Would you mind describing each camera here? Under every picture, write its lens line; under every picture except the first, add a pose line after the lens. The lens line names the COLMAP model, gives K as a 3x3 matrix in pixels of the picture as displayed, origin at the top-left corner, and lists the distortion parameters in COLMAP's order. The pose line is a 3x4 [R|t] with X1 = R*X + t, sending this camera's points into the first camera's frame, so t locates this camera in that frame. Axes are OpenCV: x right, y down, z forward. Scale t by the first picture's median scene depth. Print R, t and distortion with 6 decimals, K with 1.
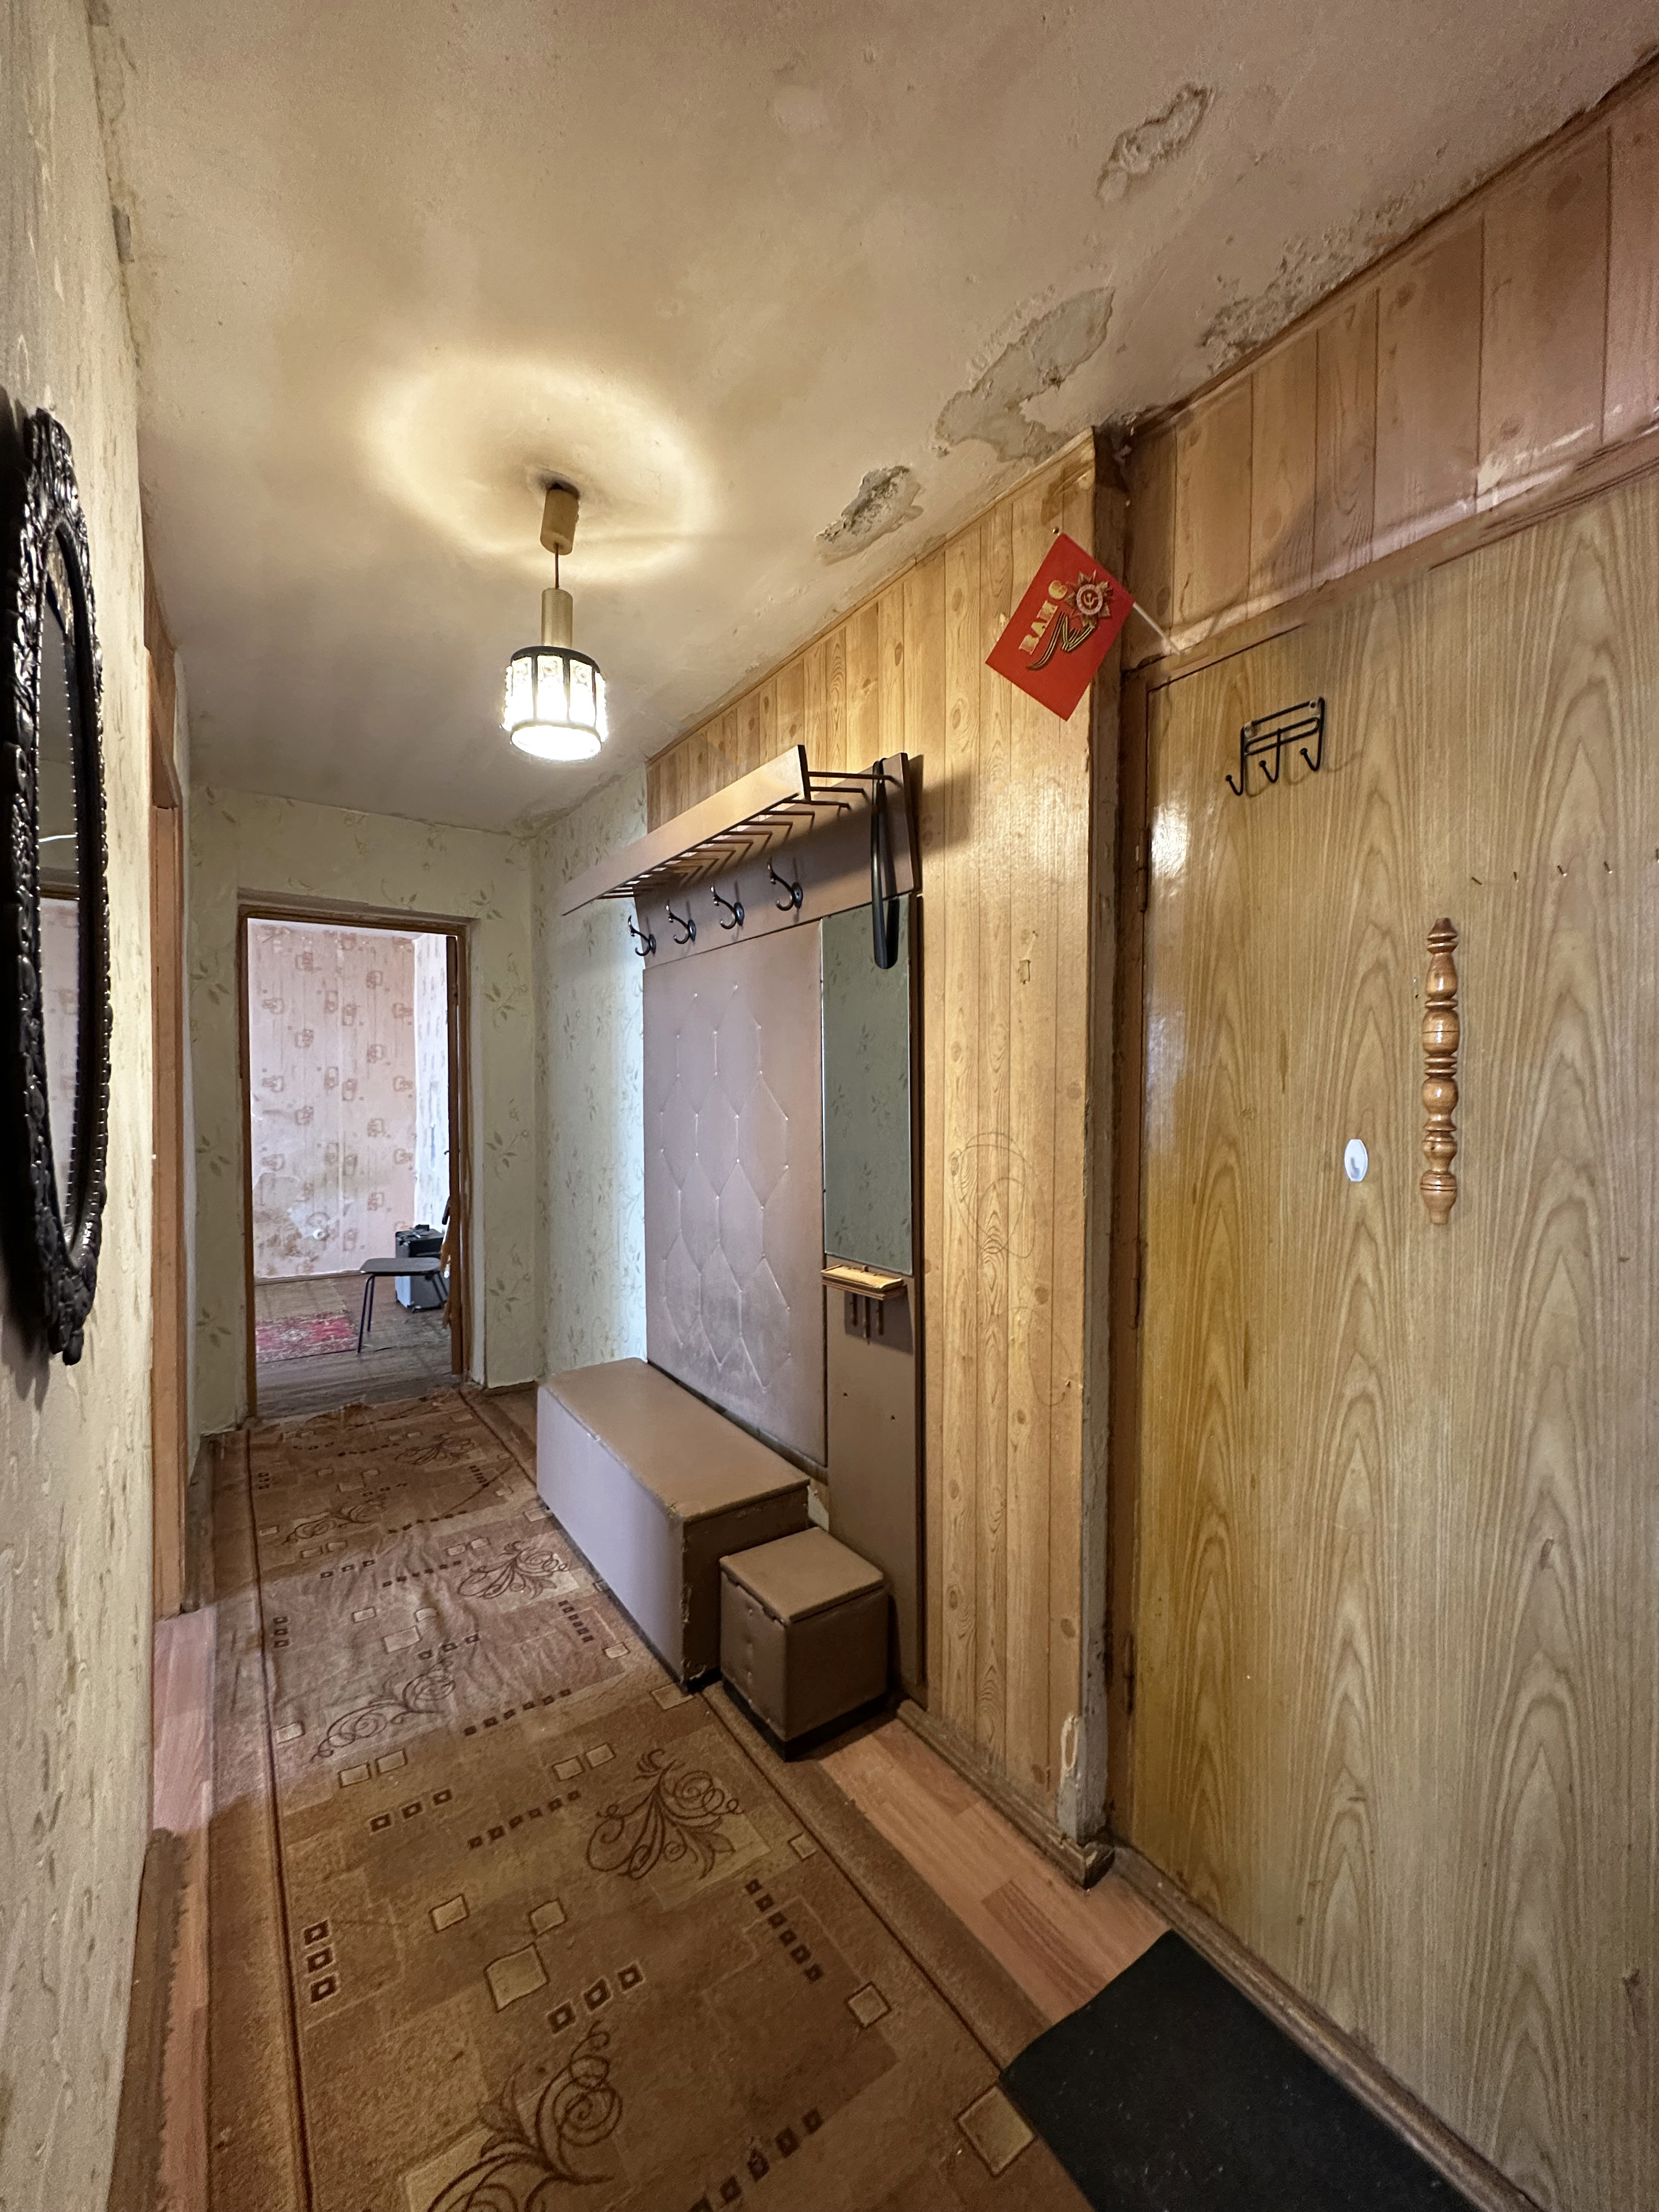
lens RADIAL K [[881.0, 0, 827.7], [0, 881.0, 1104.8], [0, 0, 1]] dist [-0.000548, 0.000115]
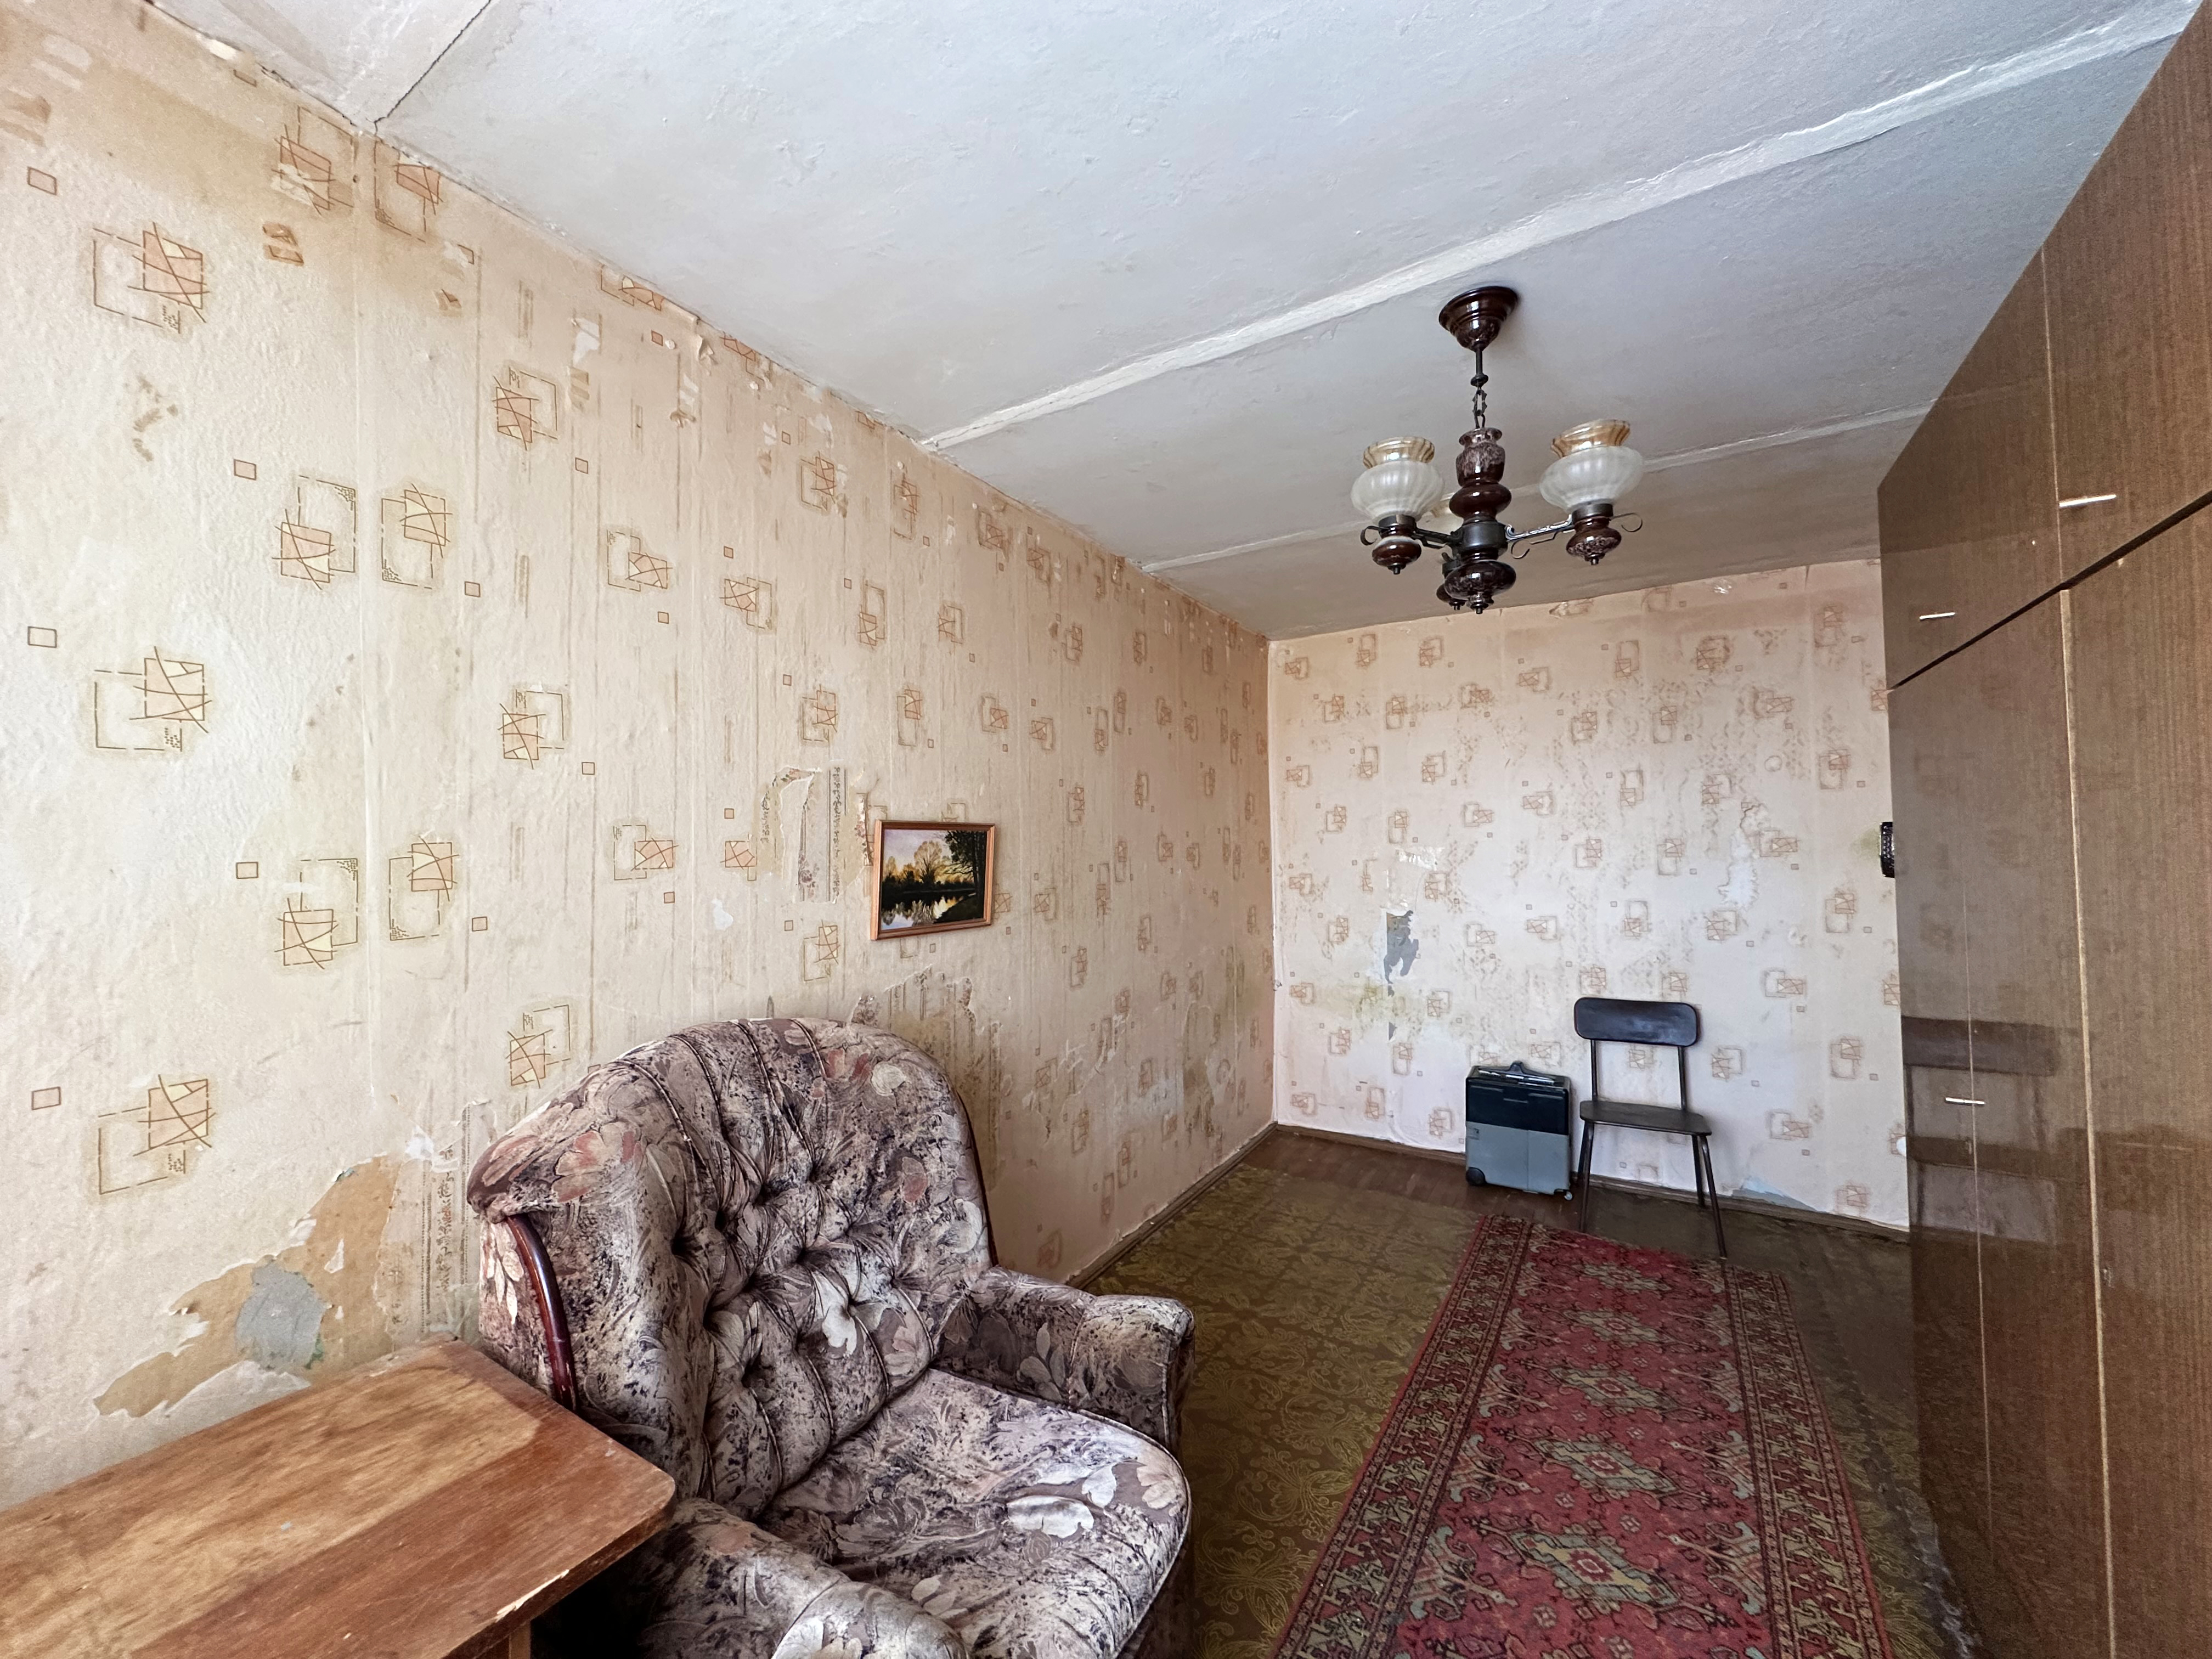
lens RADIAL K [[881.0, 0, 1105.9], [0, 881.0, 828.1], [0, 0, 1]] dist [-0.000548, 0.000115]
pose [[0.913457, -0.009687, 0.406820, -3.018505], [0.027741, 0.998873, -0.038503, -0.068709], [-0.405988, 0.046457, 0.912697, 1.516679]]
